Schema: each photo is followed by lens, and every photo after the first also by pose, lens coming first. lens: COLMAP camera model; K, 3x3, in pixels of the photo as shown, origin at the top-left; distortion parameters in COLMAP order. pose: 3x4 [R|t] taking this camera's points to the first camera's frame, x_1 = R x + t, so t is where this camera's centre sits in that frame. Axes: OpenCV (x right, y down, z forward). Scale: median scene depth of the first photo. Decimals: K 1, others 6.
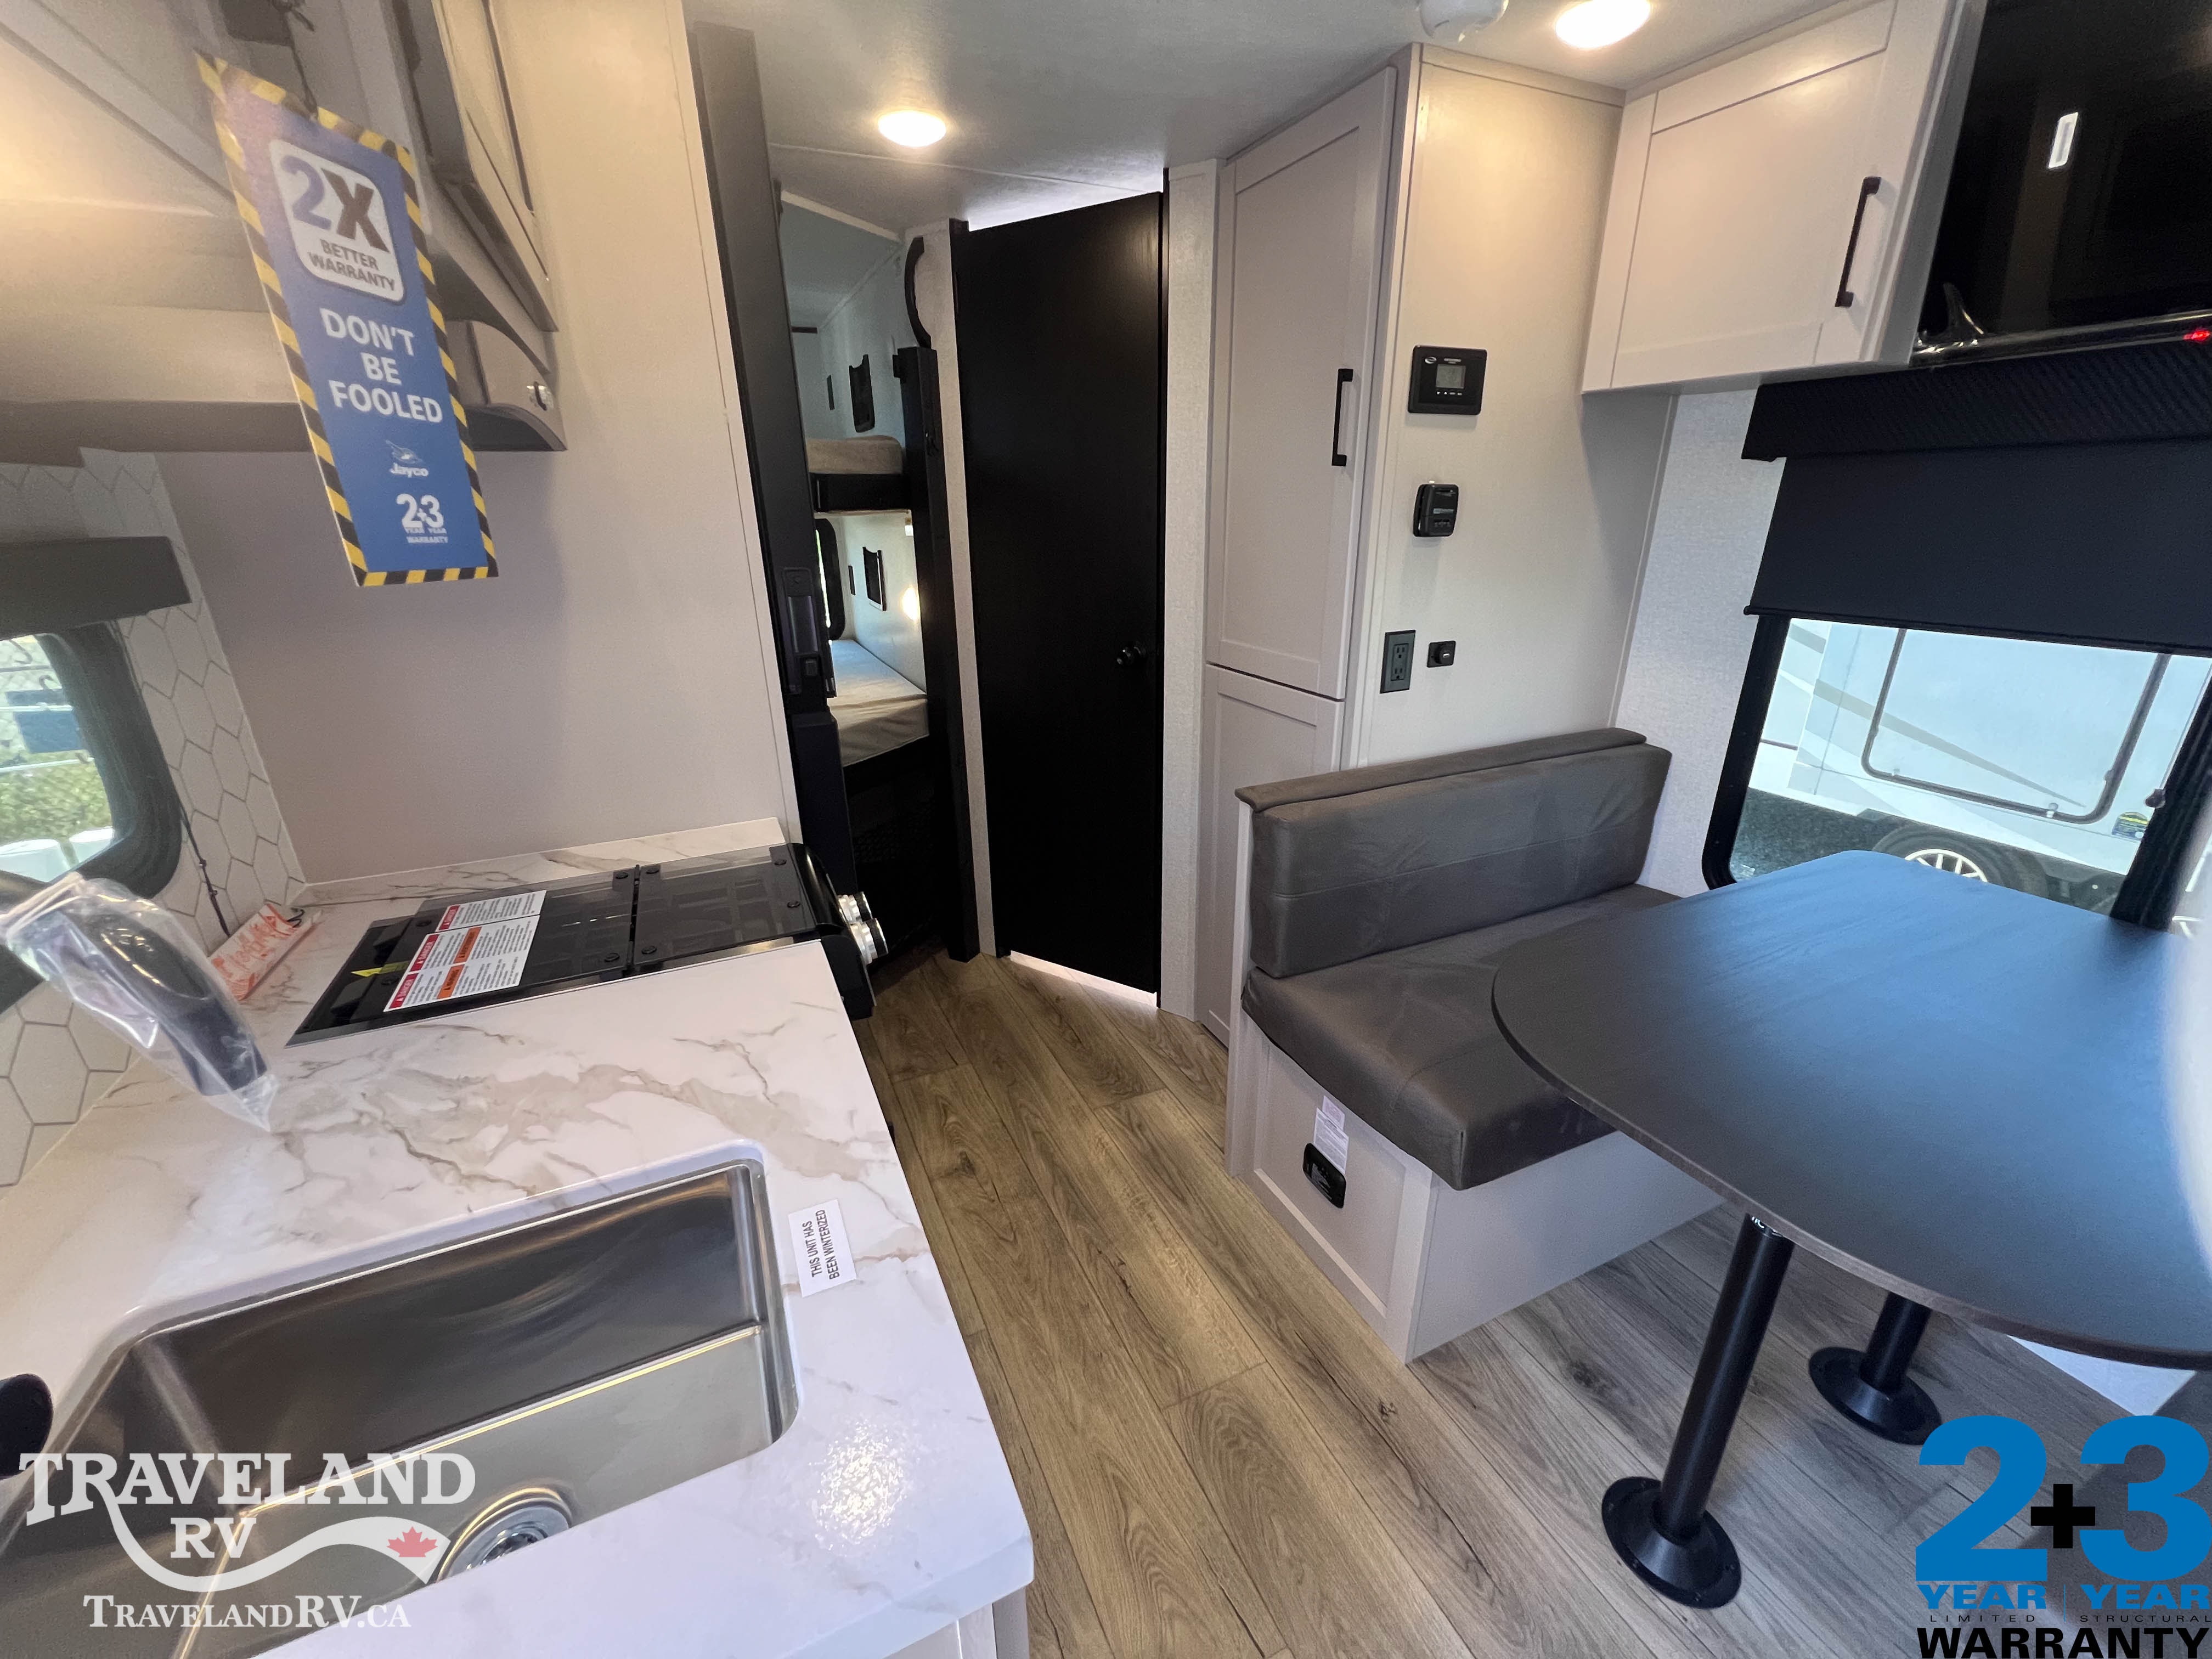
lens RADIAL K [[881.4, 0, 1106.0], [0, 881.4, 829.5], [0, 0, 1]] dist [-0.000034, -0.000037]
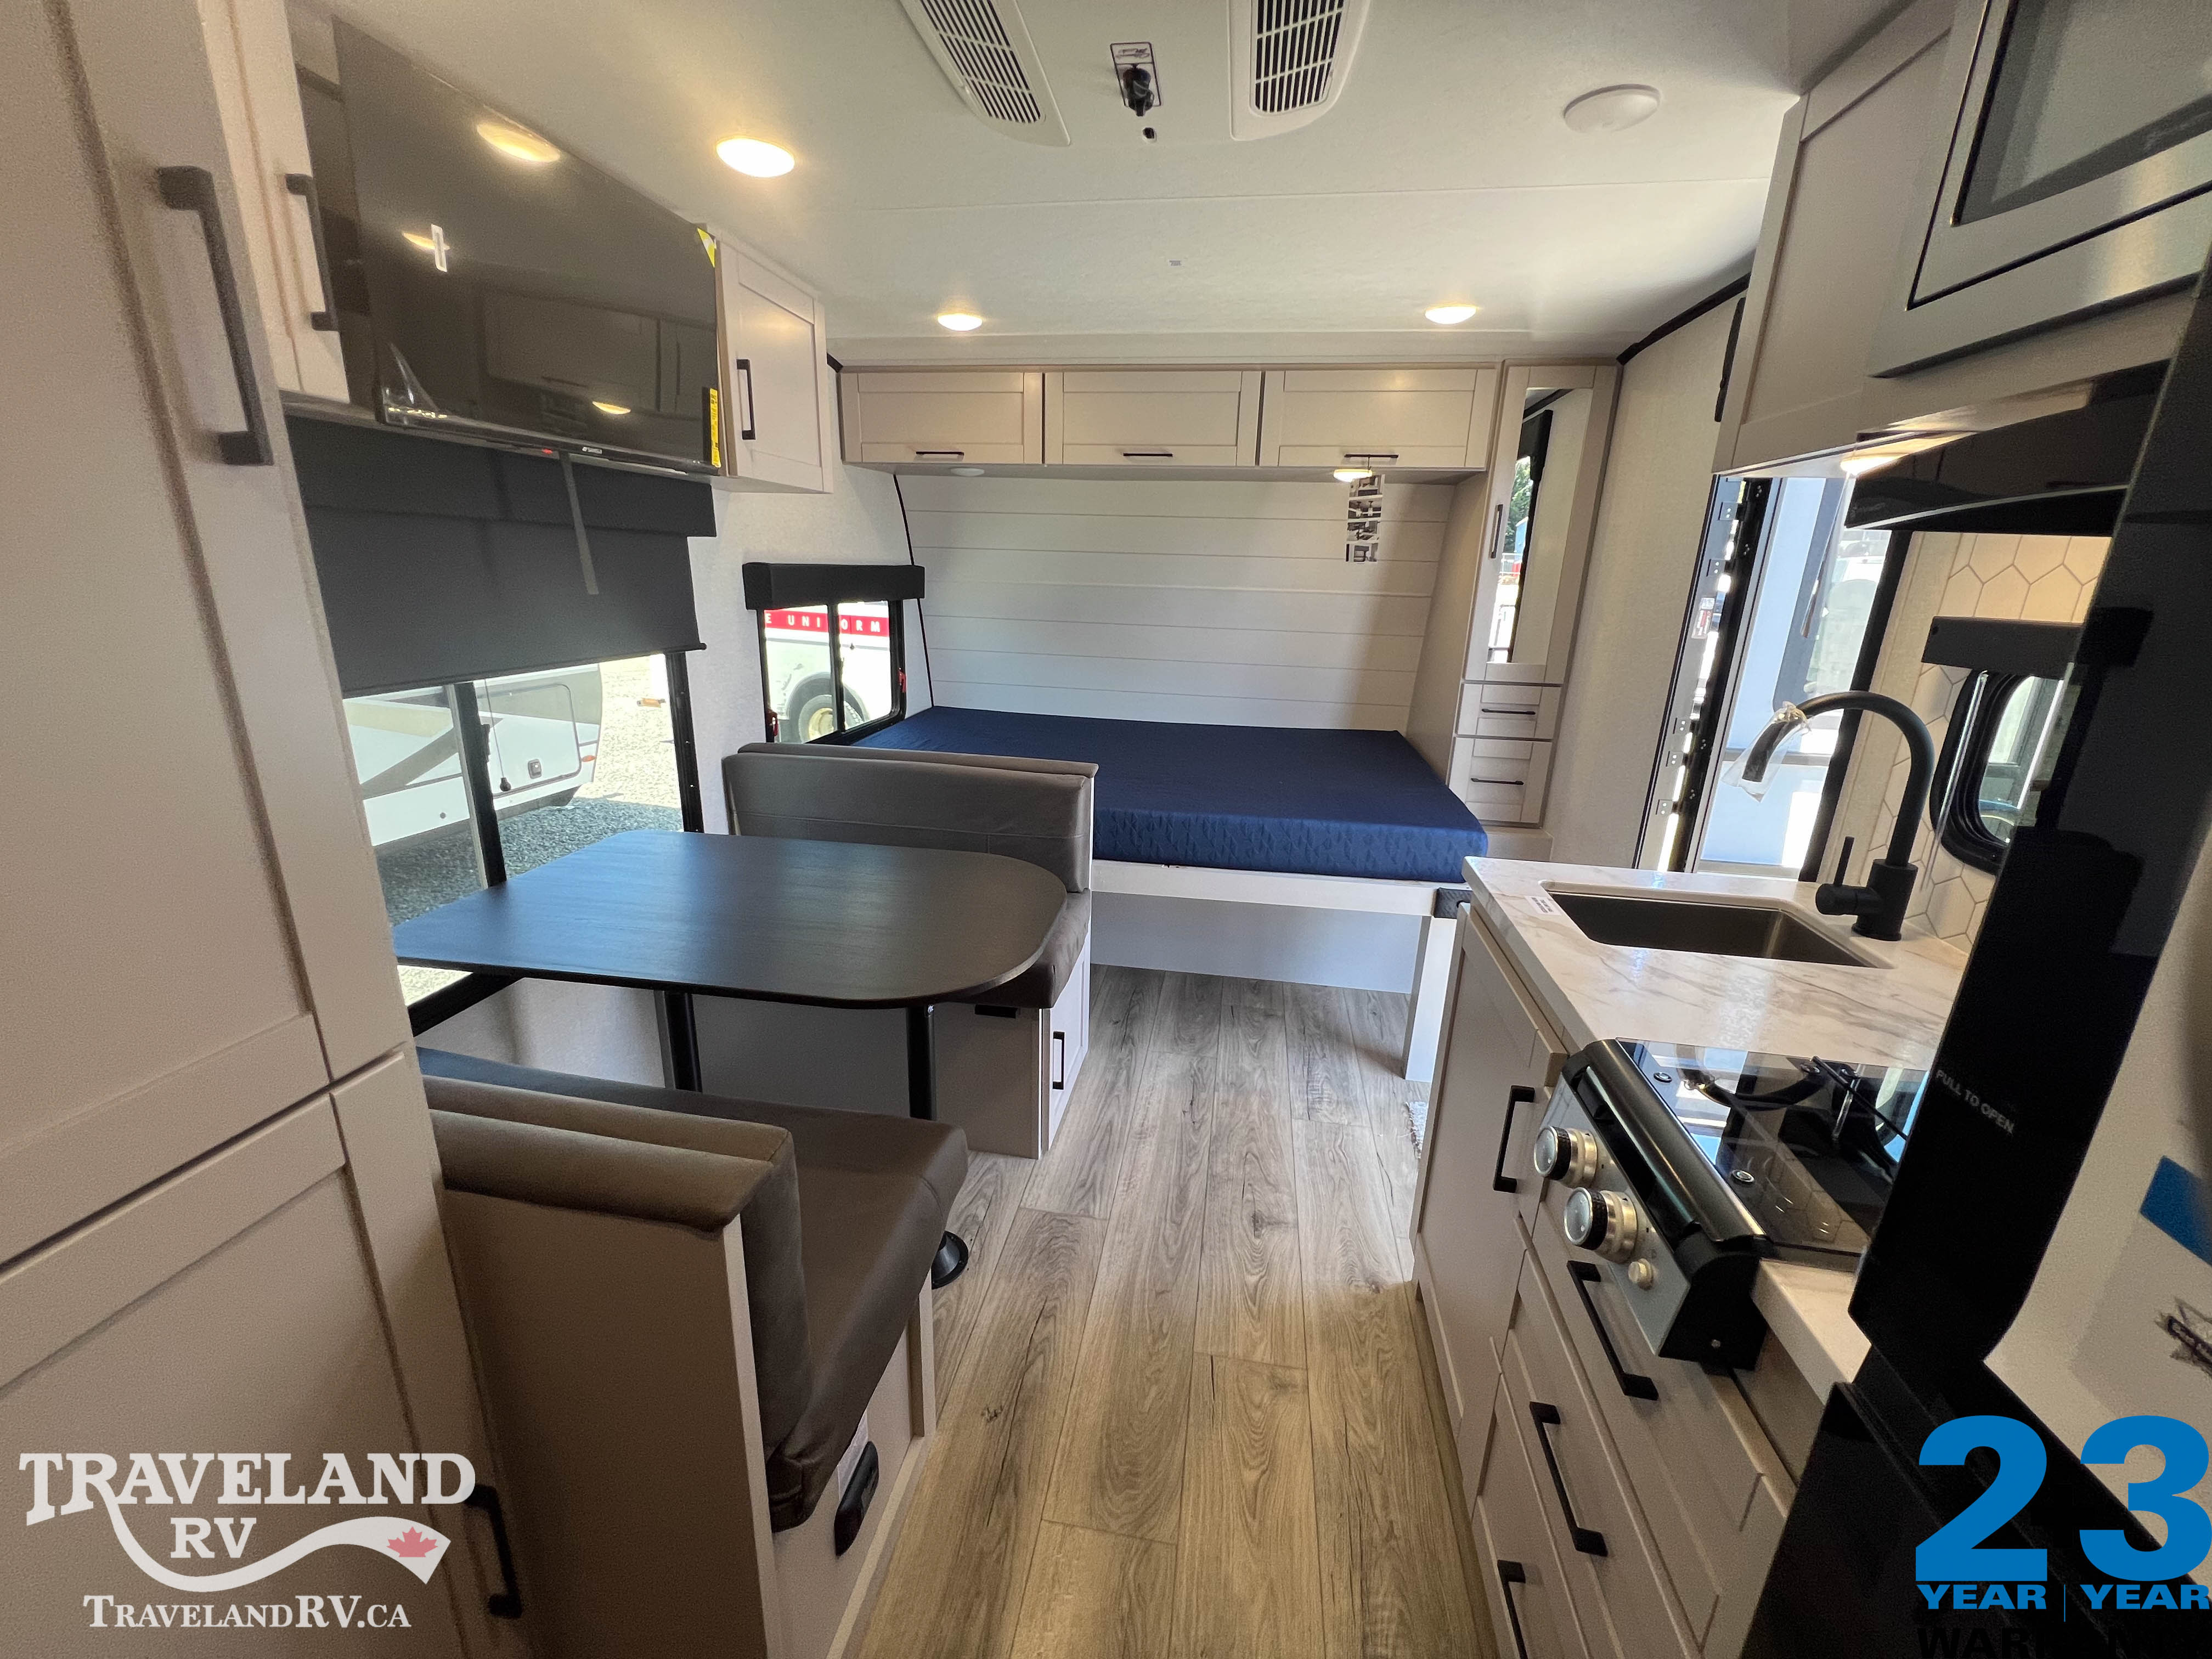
lens RADIAL K [[881.4, 0, 1106.0], [0, 881.4, 829.5], [0, 0, 1]] dist [-0.000034, -0.000037]
pose [[-0.825424, -0.173285, 0.537260, -0.218397], [0.176983, 0.824303, 0.537775, -0.418101], [-0.536053, 0.538978, -0.649731, 1.116729]]
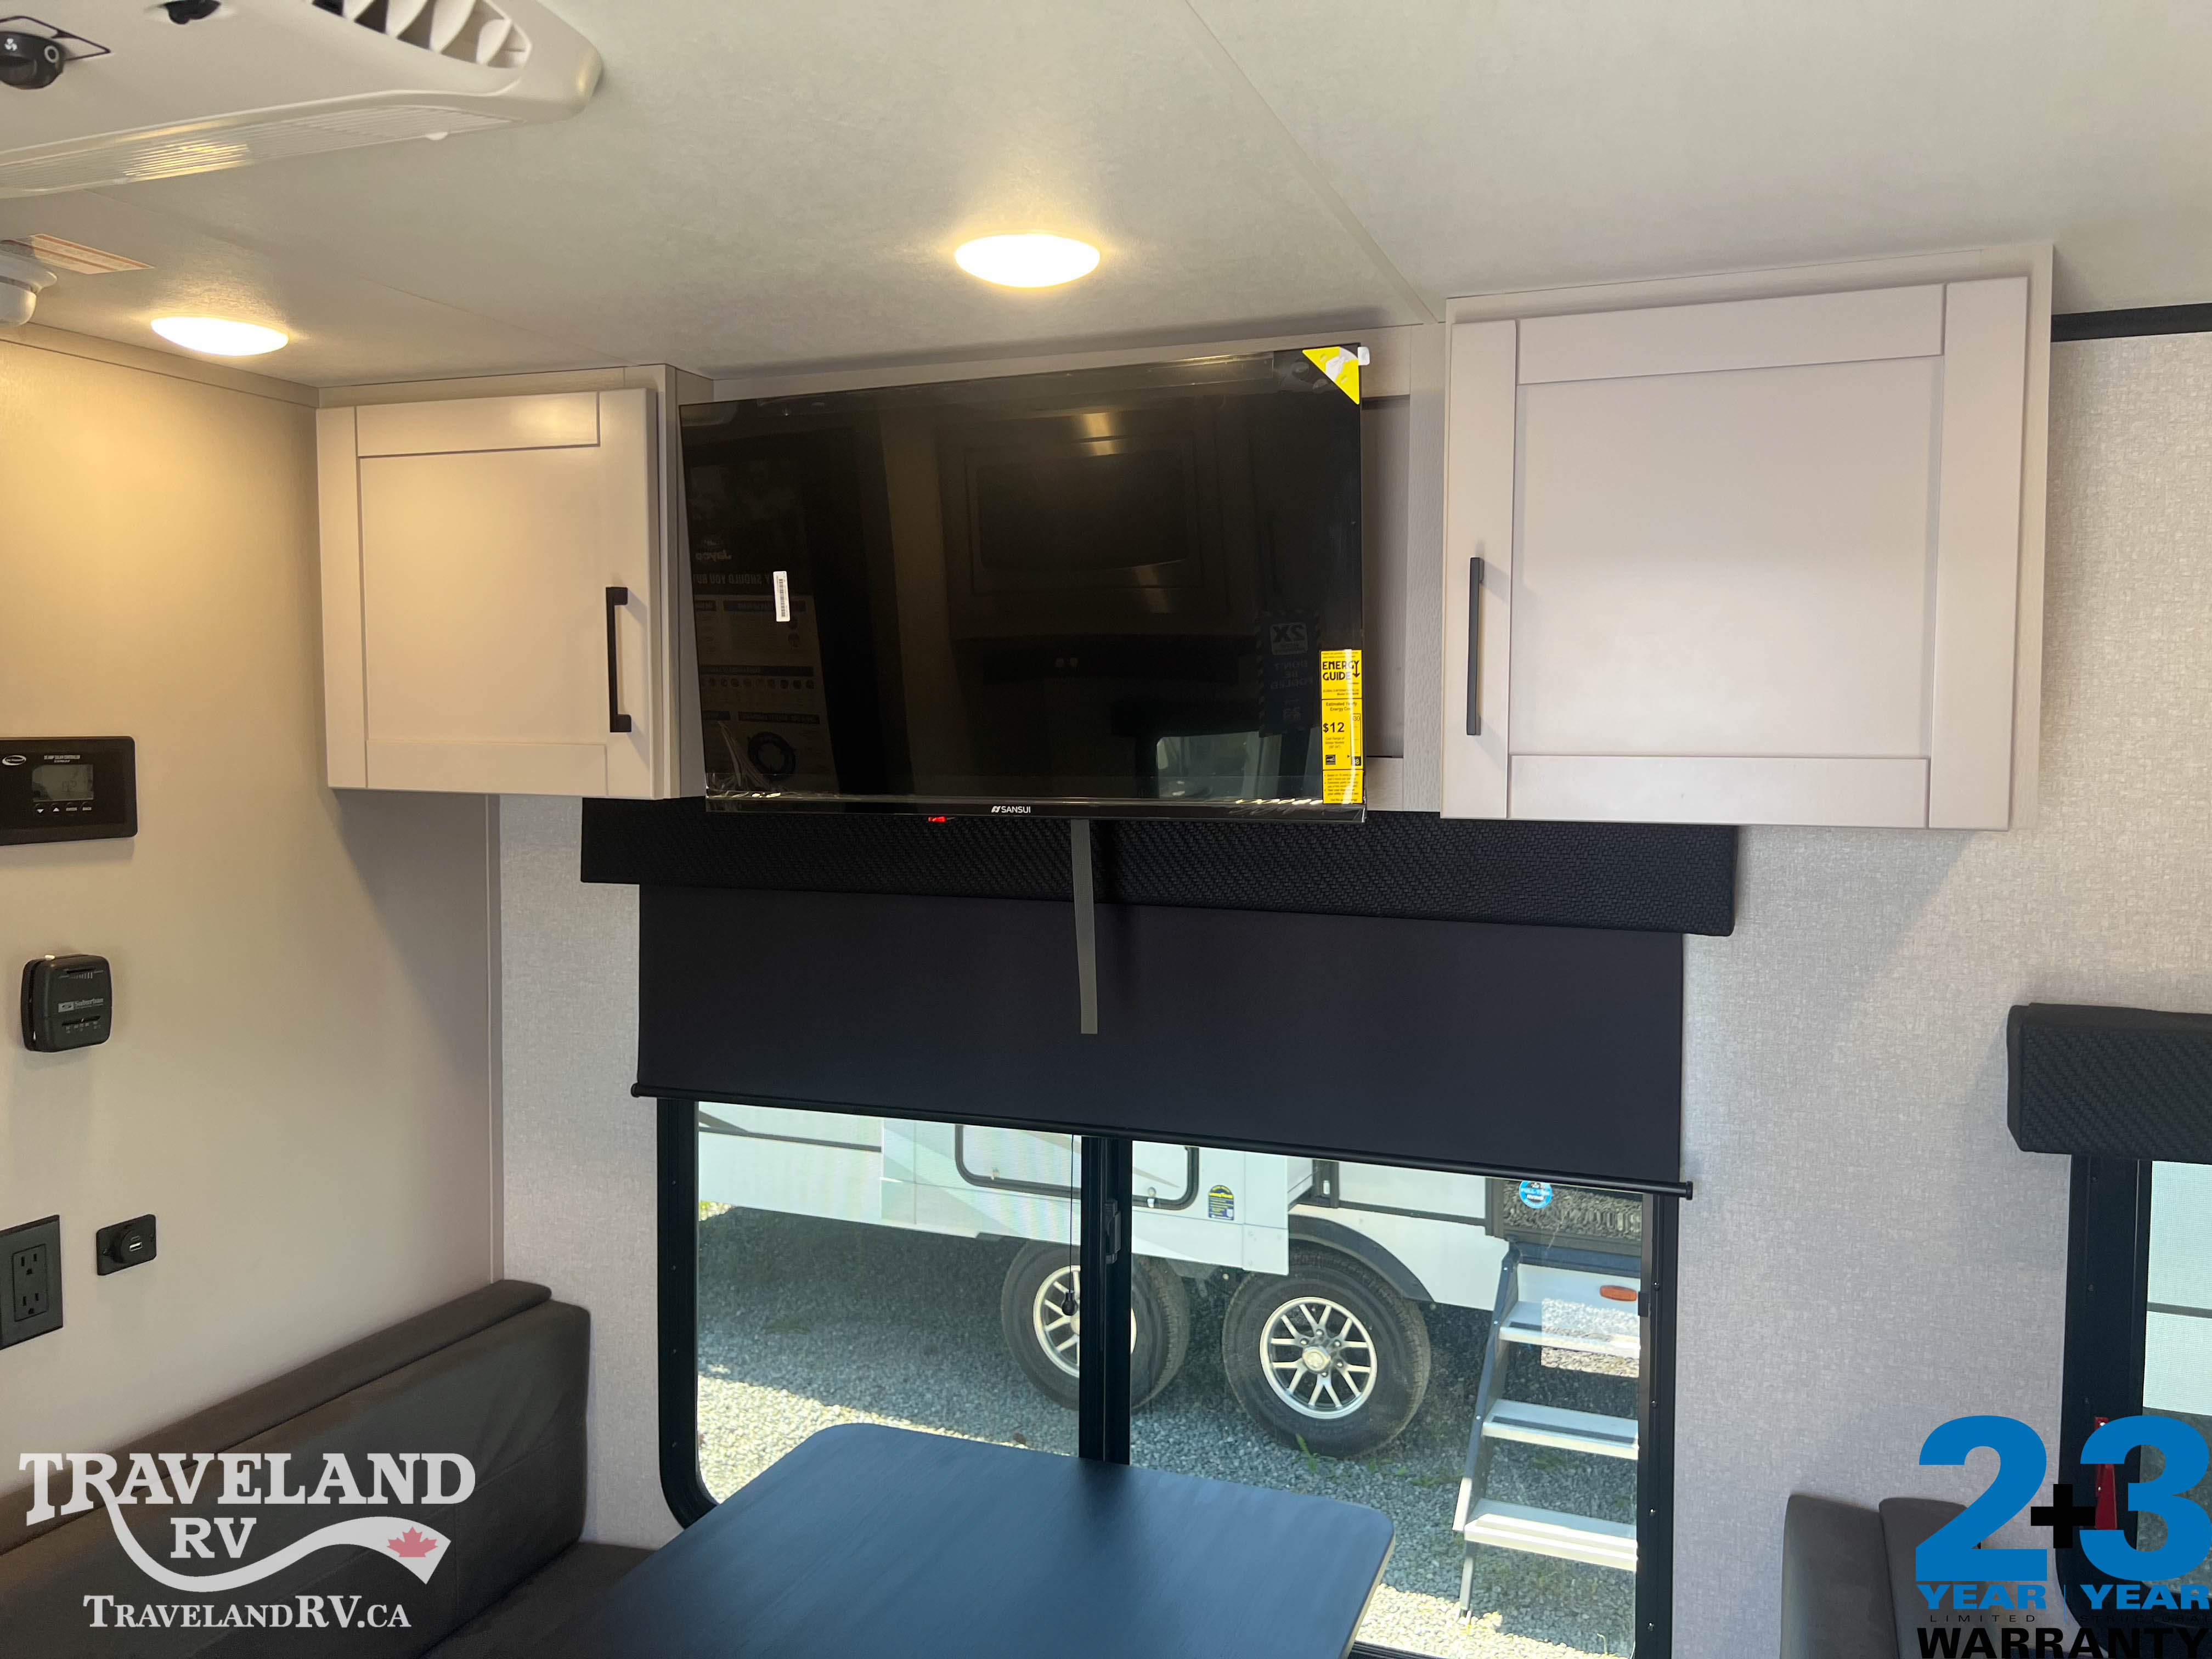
lens RADIAL K [[1658.5, 0, 1115.3], [0, 1658.5, 792.5], [0, 0, 1]] dist [0.029712, -0.001725]
pose [[0.719698, -0.016177, 0.694099, 0.121381], [0.230972, 0.948364, -0.217388, -0.108608], [-0.654742, 0.316771, 0.686272, -0.183012]]
